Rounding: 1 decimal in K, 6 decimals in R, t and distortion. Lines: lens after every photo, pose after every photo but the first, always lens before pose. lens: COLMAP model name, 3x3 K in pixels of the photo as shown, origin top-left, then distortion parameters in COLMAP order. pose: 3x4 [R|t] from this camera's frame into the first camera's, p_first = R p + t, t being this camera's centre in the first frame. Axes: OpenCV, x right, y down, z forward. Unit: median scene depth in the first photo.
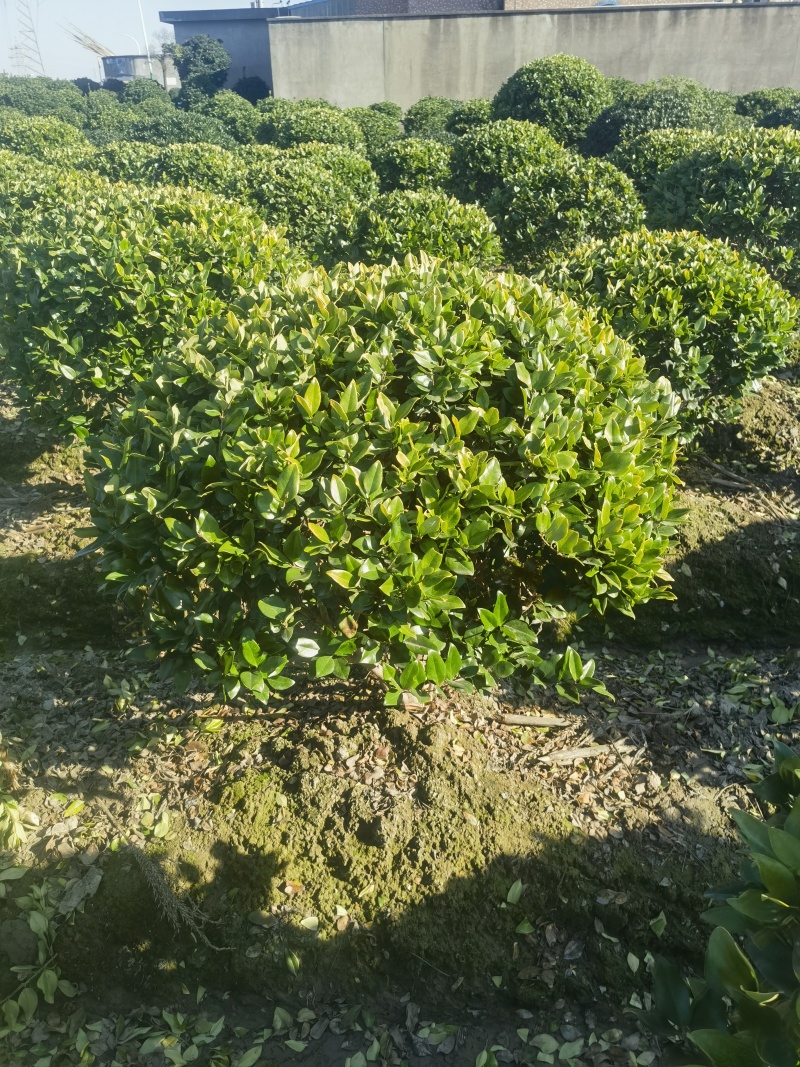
lens RADIAL K [[815.3, 0, 400.0], [0, 815.3, 533.5], [0, 0, 1]] dist [0.193443, -0.265689]
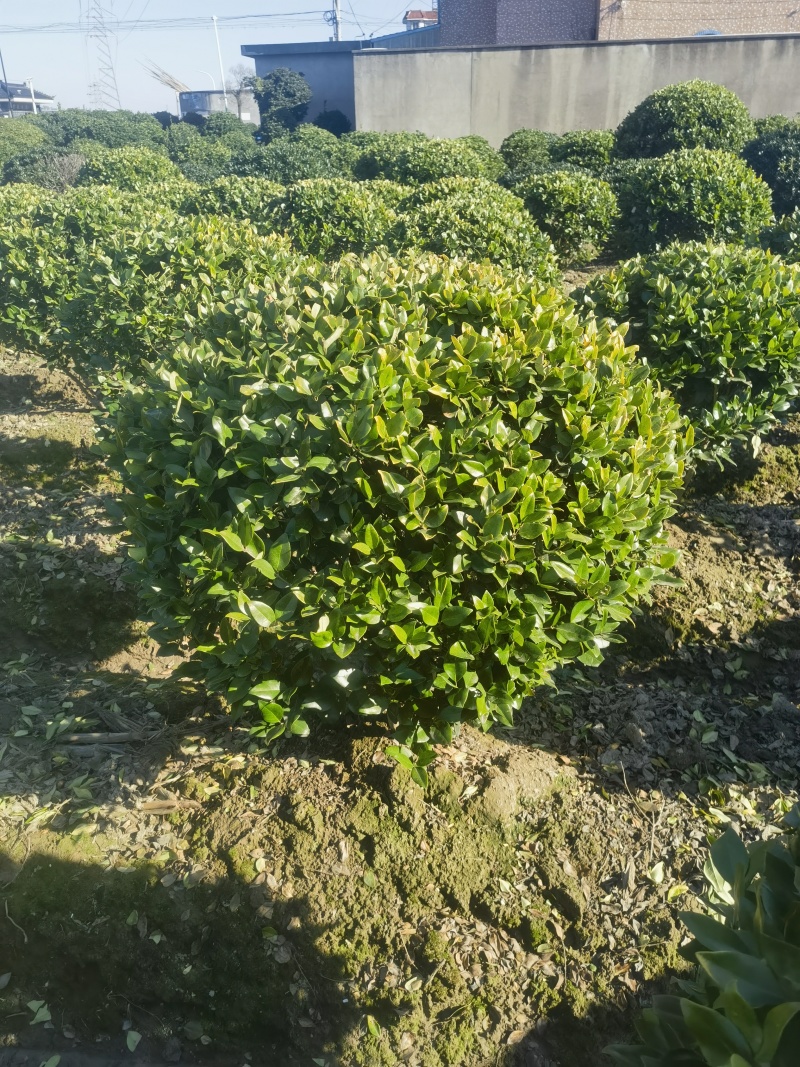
lens RADIAL K [[826.2, 0, 400.0], [0, 826.2, 533.5], [0, 0, 1]] dist [0.158589, -0.204890]
pose [[0.997687, 0.028578, -0.061668, -0.118368], [-0.030808, 0.998894, -0.035512, -0.095405], [0.060585, 0.037330, 0.997465, 0.205784]]
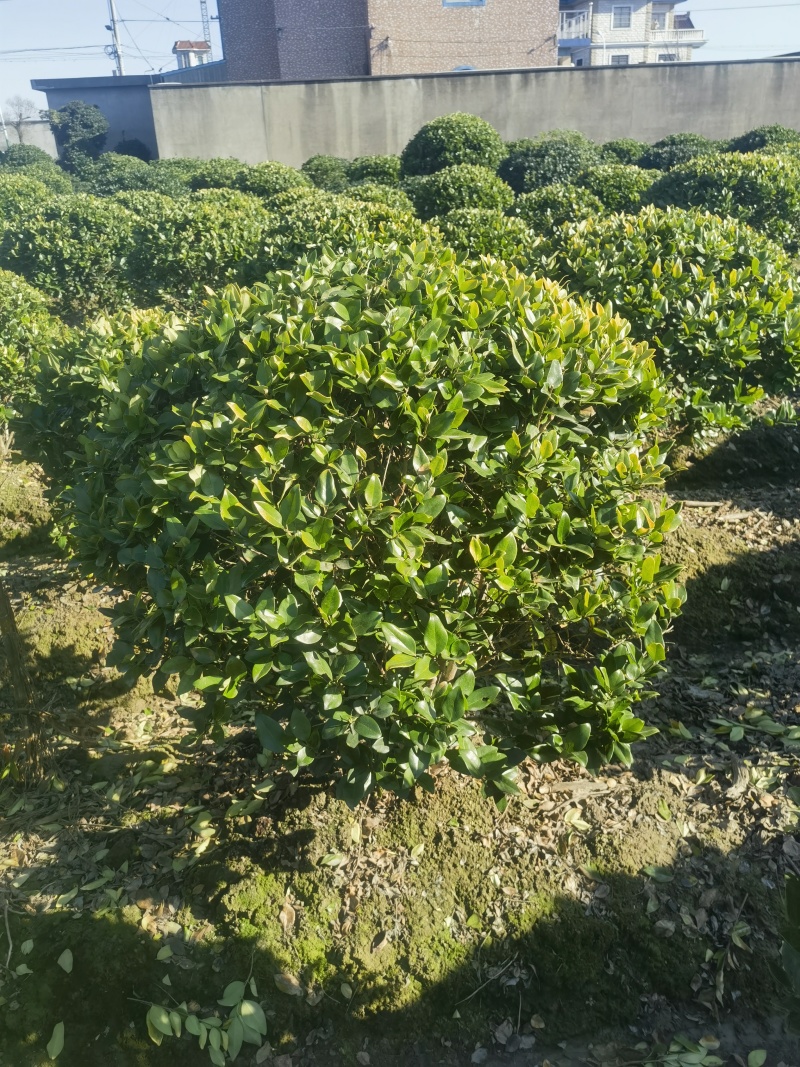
lens RADIAL K [[815.3, 0, 400.0], [0, 815.3, 533.5], [0, 0, 1]] dist [0.193443, -0.265689]
pose [[0.986104, -0.087080, 0.141474, -0.210092], [0.095112, 0.994158, -0.051024, 0.100860], [-0.136205, 0.063771, 0.988626, -0.162969]]
